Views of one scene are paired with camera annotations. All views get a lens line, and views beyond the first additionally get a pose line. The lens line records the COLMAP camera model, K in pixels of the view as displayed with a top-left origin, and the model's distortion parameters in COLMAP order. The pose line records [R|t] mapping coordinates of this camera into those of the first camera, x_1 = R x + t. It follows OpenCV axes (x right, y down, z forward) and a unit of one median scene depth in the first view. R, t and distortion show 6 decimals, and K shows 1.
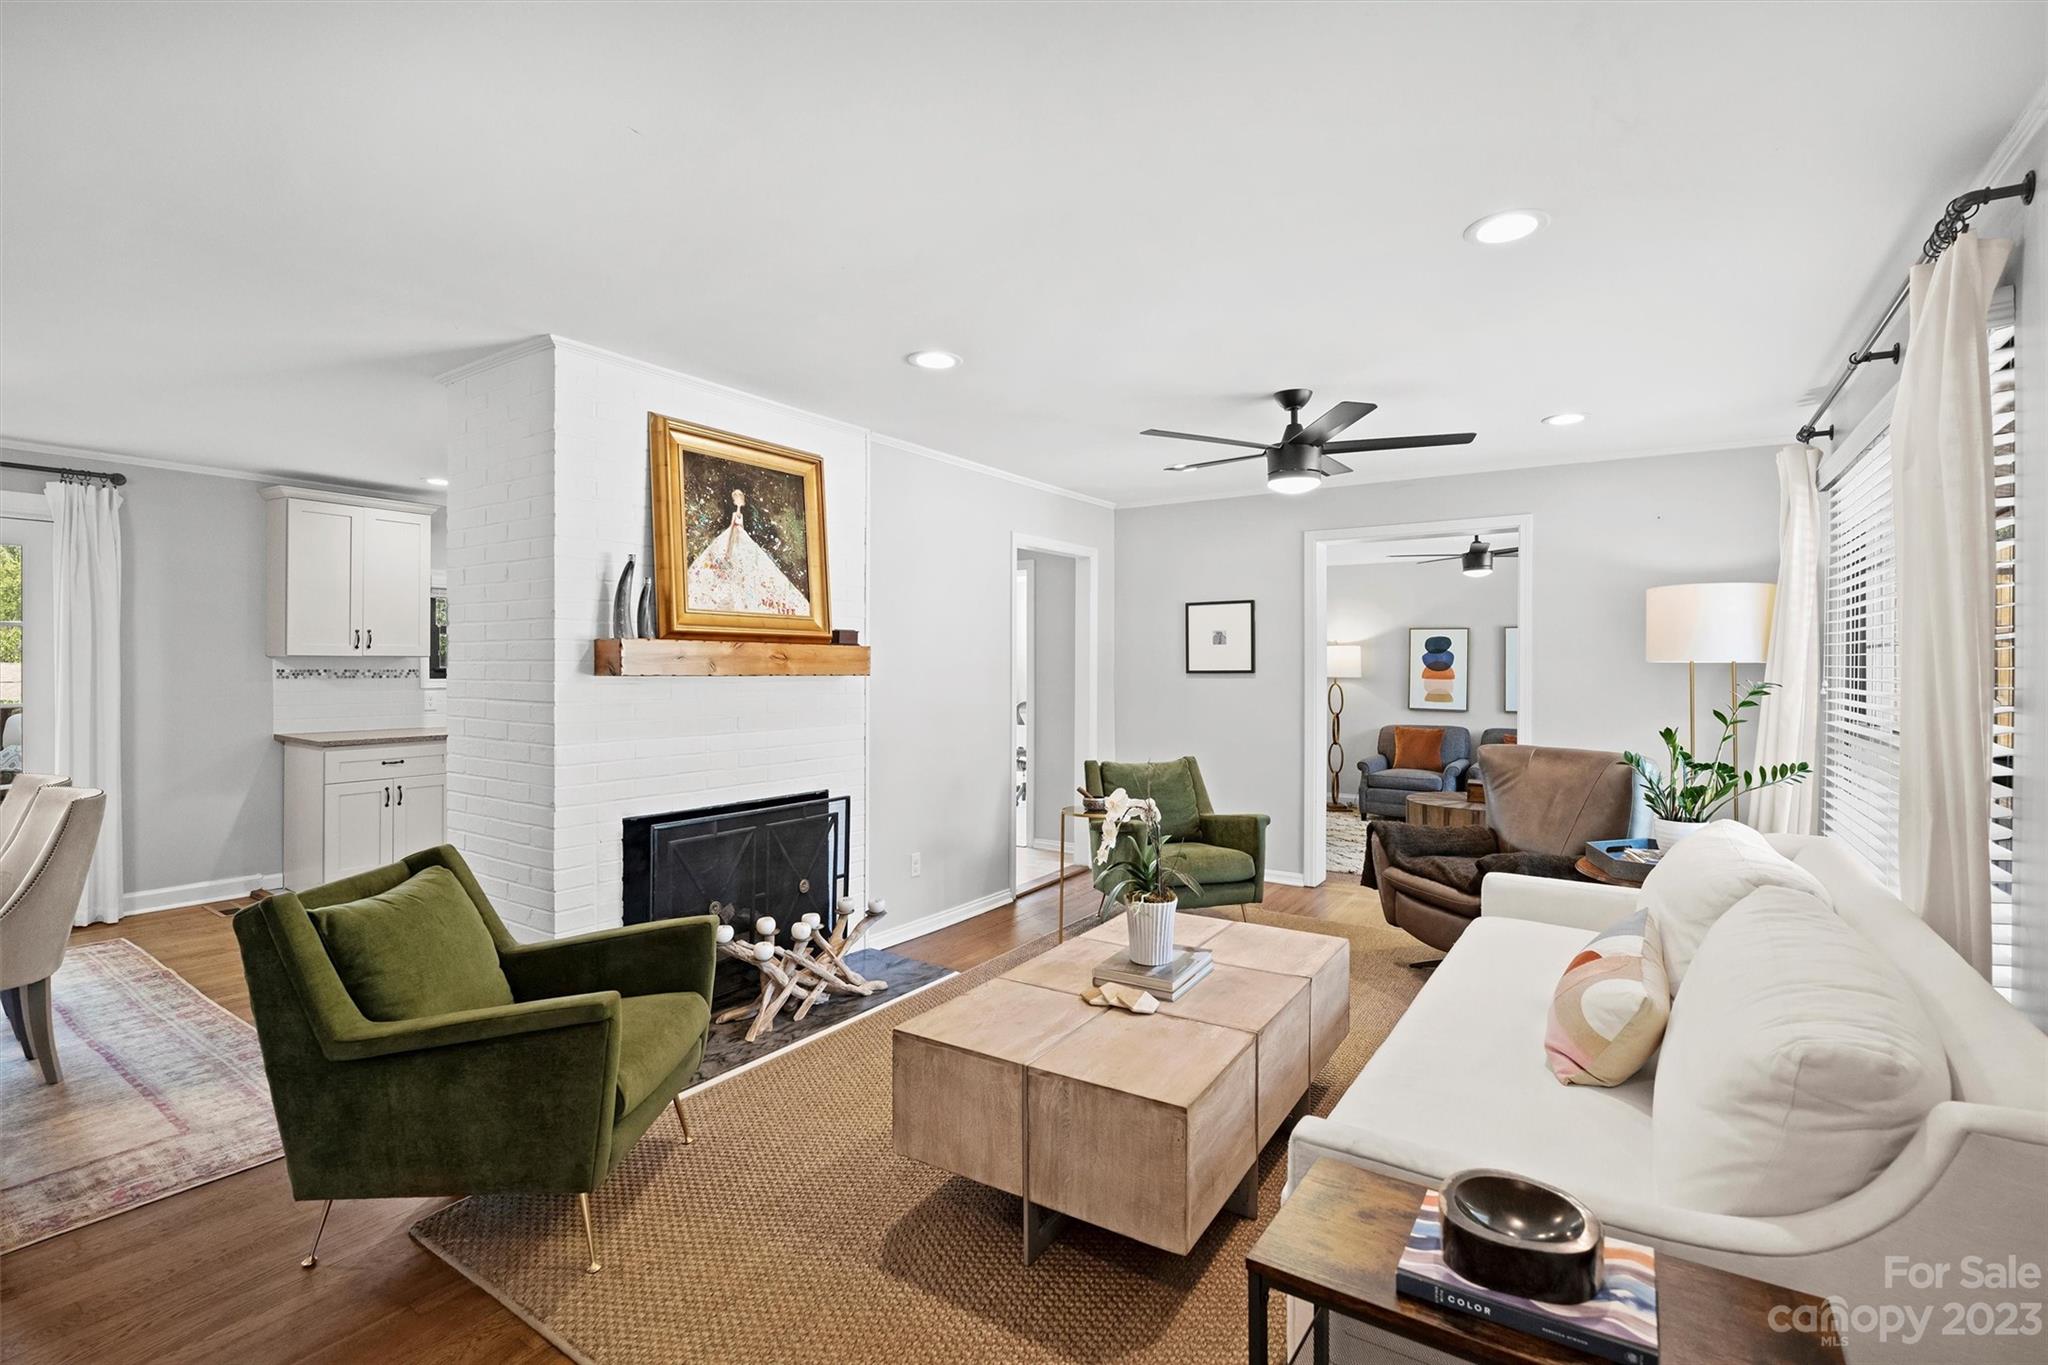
lens RADIAL K [[933.7, 0, 1033.5], [0, 933.7, 673.0], [0, 0, 1]] dist [-0.012662, -0.003277]
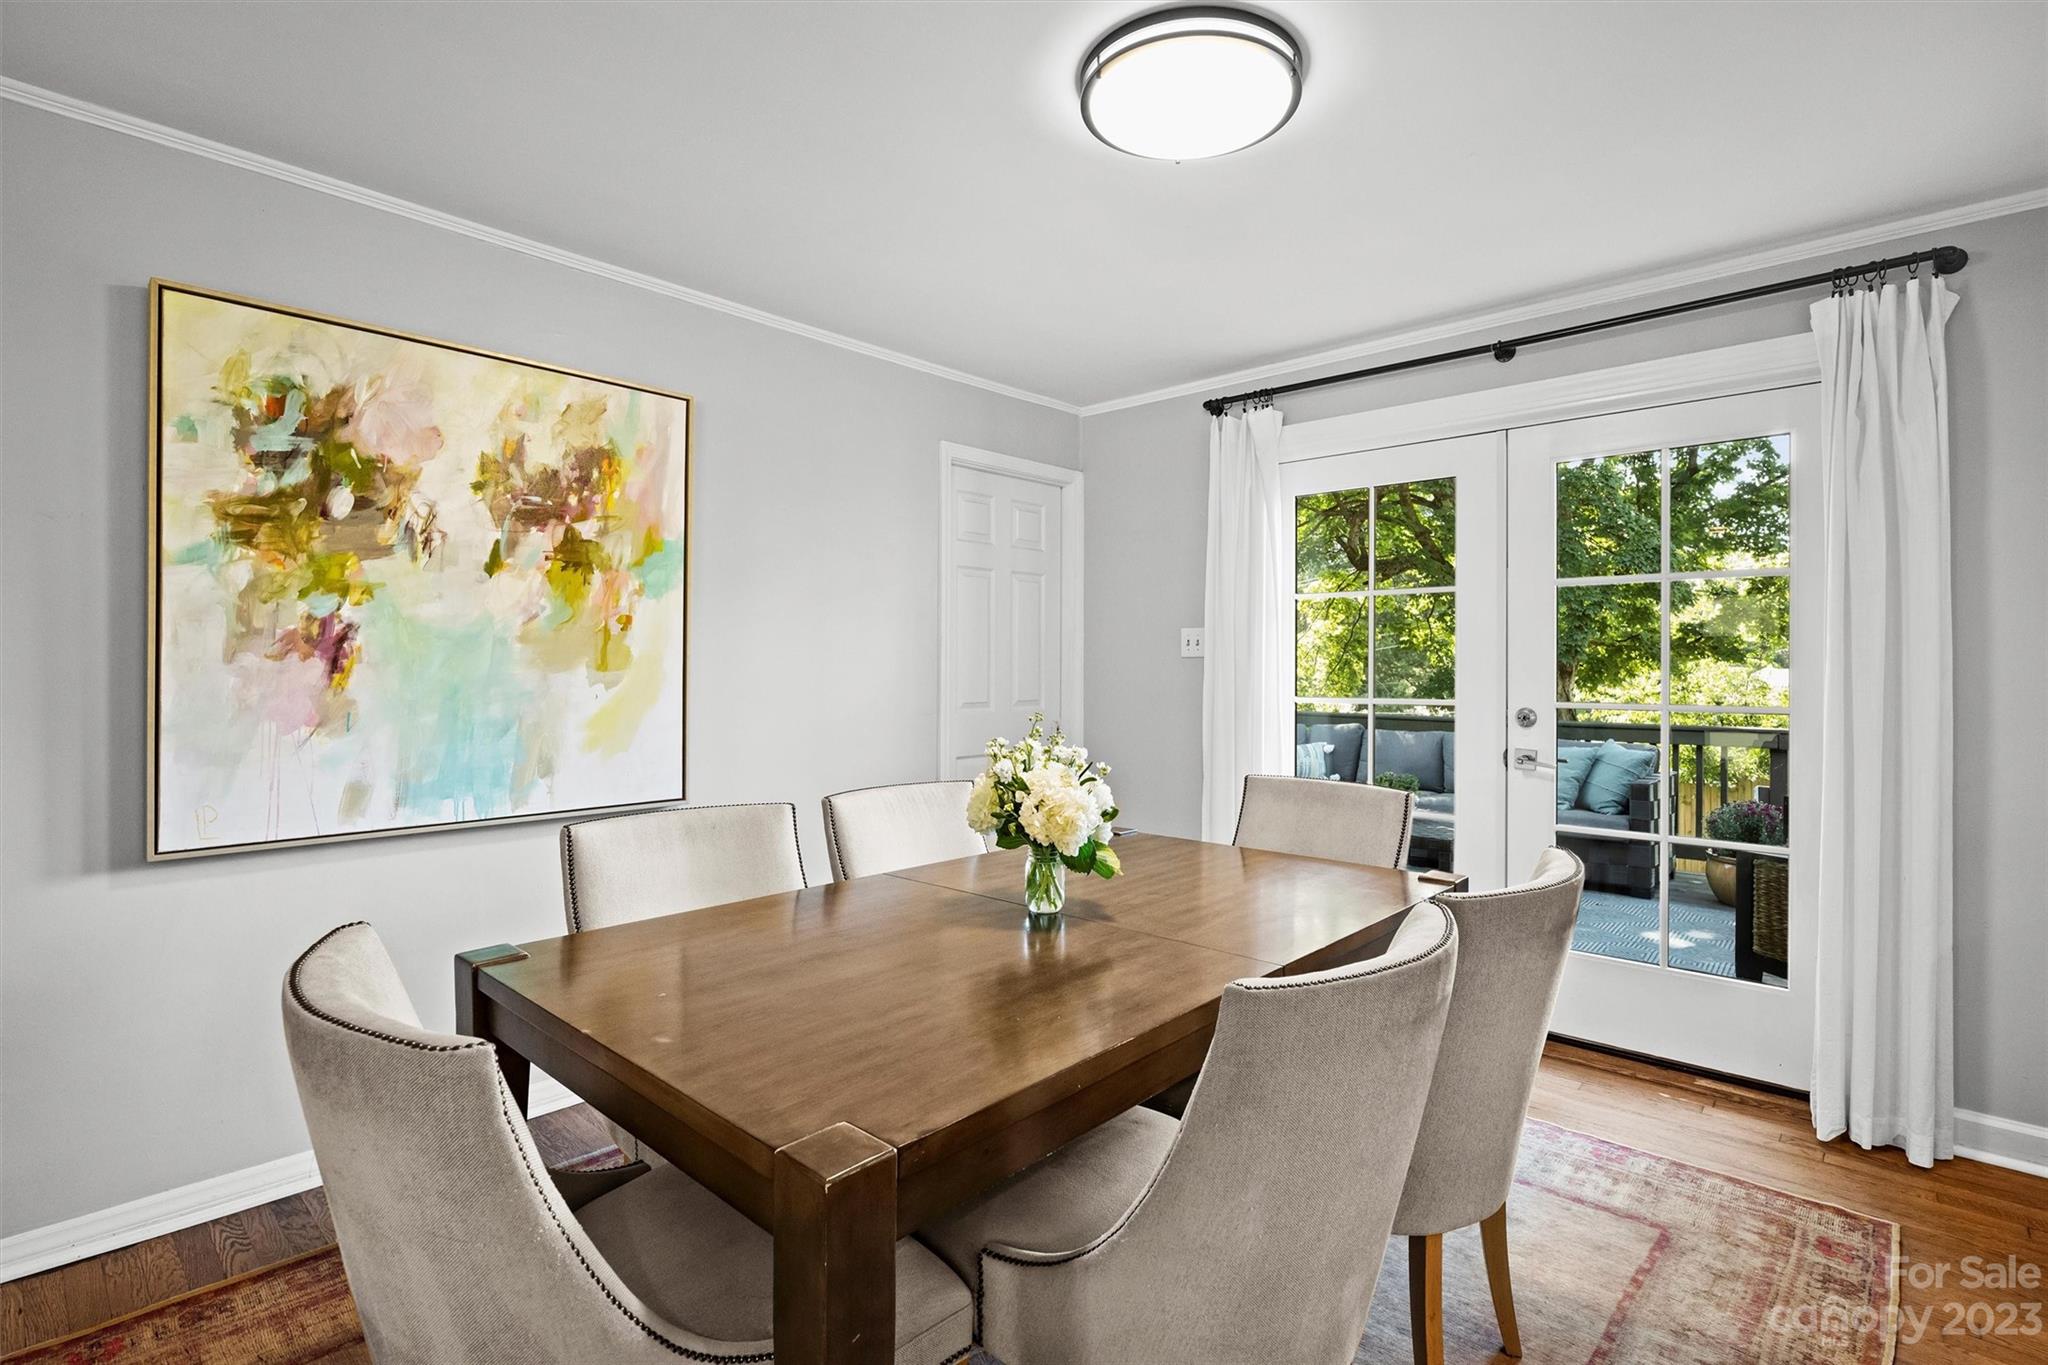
lens RADIAL K [[933.7, 0, 1011.0], [0, 933.7, 673.2], [0, 0, 1]] dist [-0.012662, -0.003277]
pose [[-0.155901, 0.001103, -0.987772, -0.563060], [-0.015567, 0.999872, 0.003574, 0.020255], [0.987650, 0.015934, -0.155864, 0.754950]]
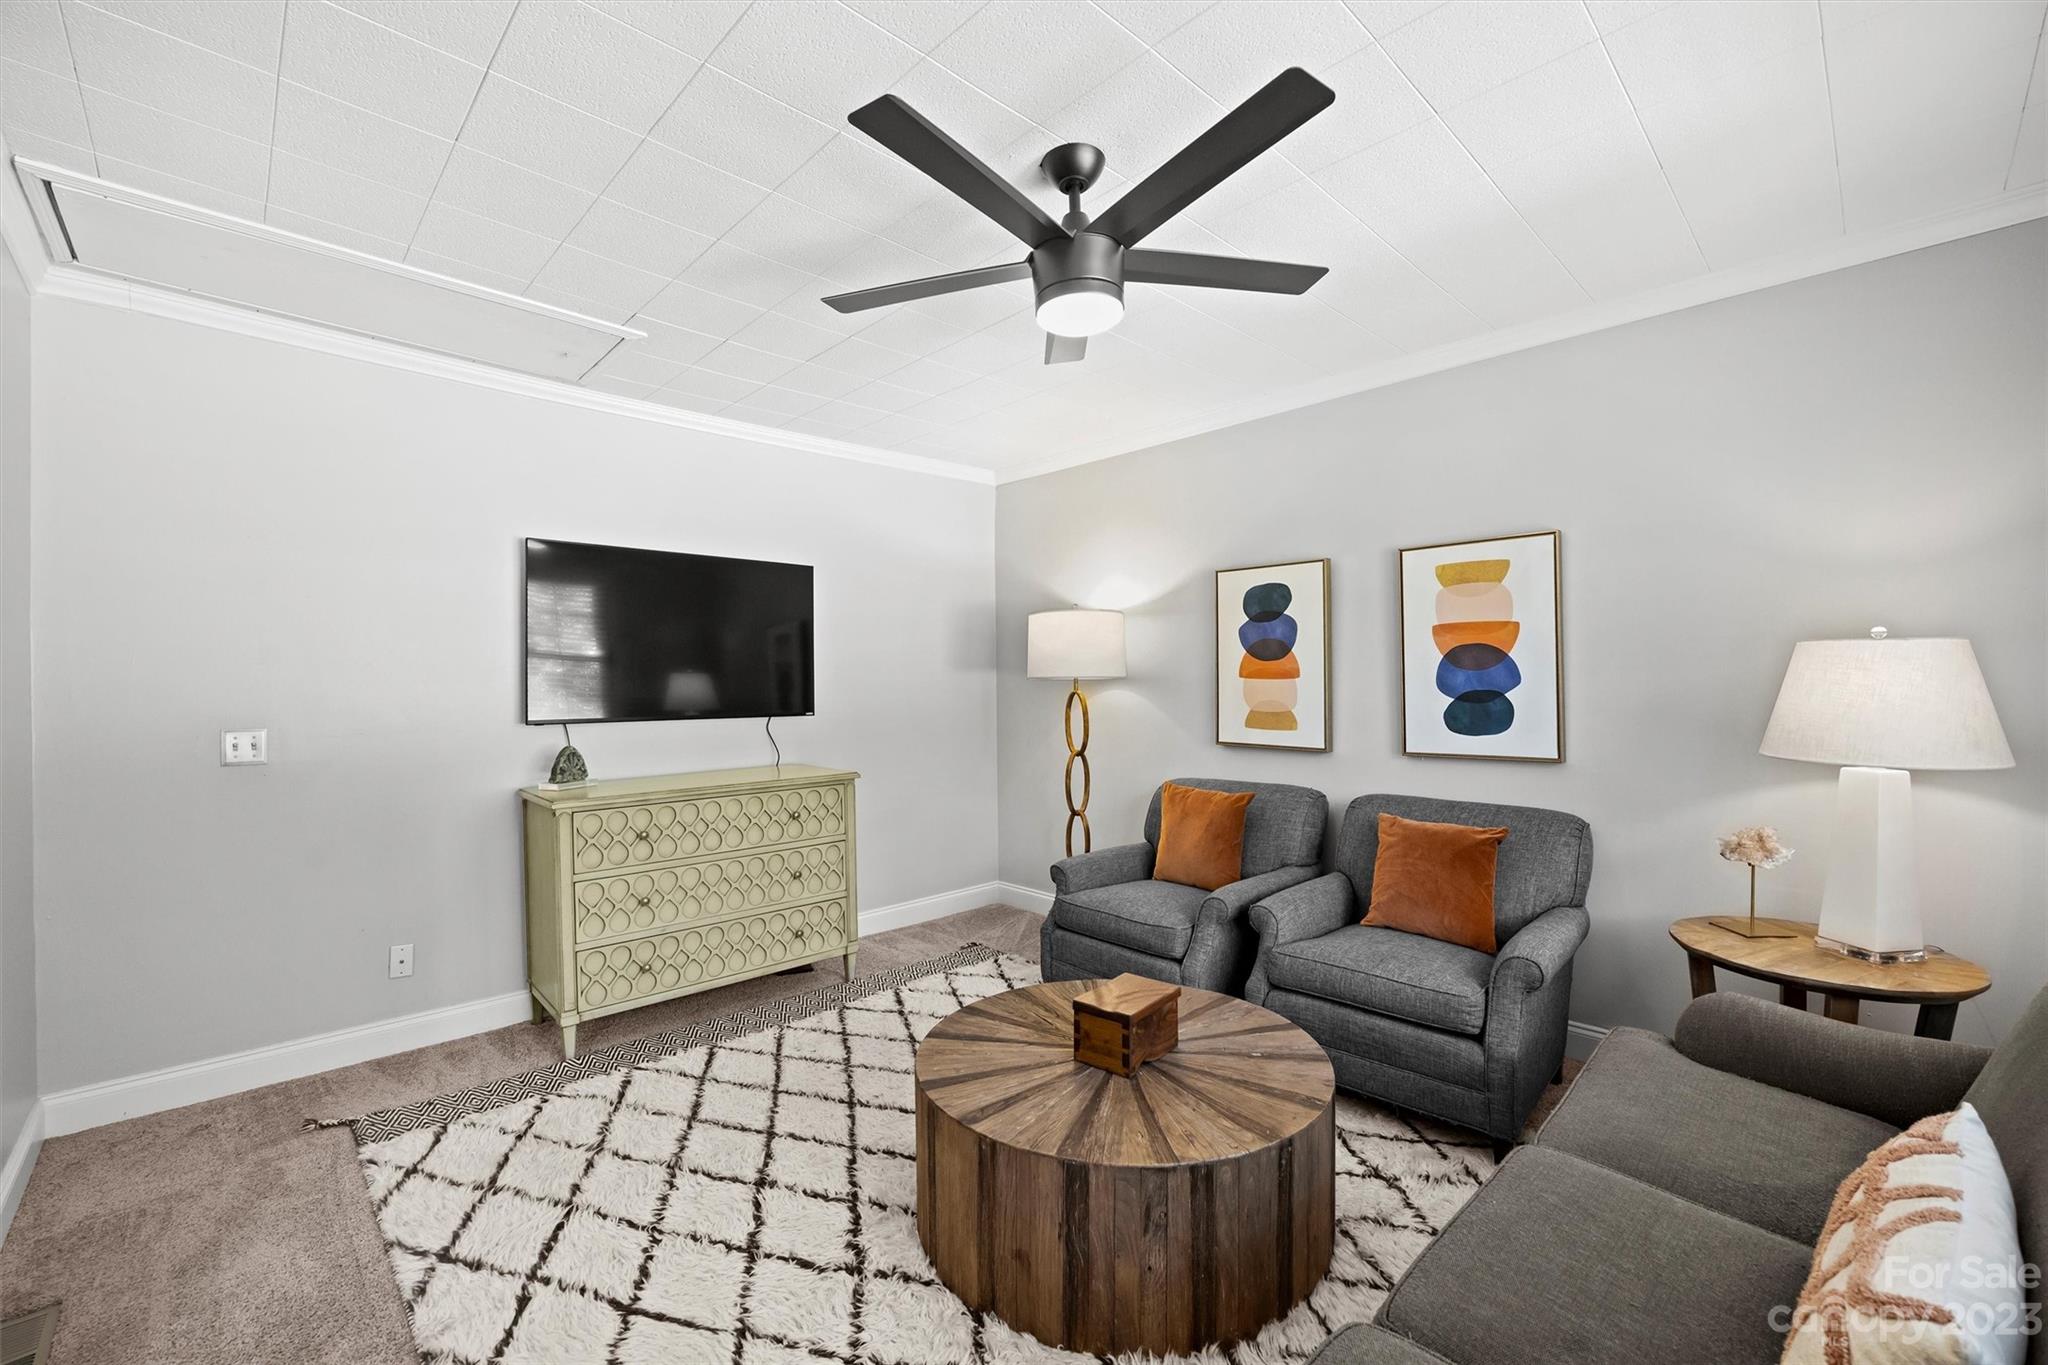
lens RADIAL K [[844.3, 0, 1066.7], [0, 844.3, 677.5], [0, 0, 1]] dist [-0.012122, 0.000747]
pose [[0.975992, -0.012794, -0.217430, 0.969143], [0.009088, 0.999796, -0.018039, 0.028098], [0.217617, 0.015630, 0.975909, 1.321997]]
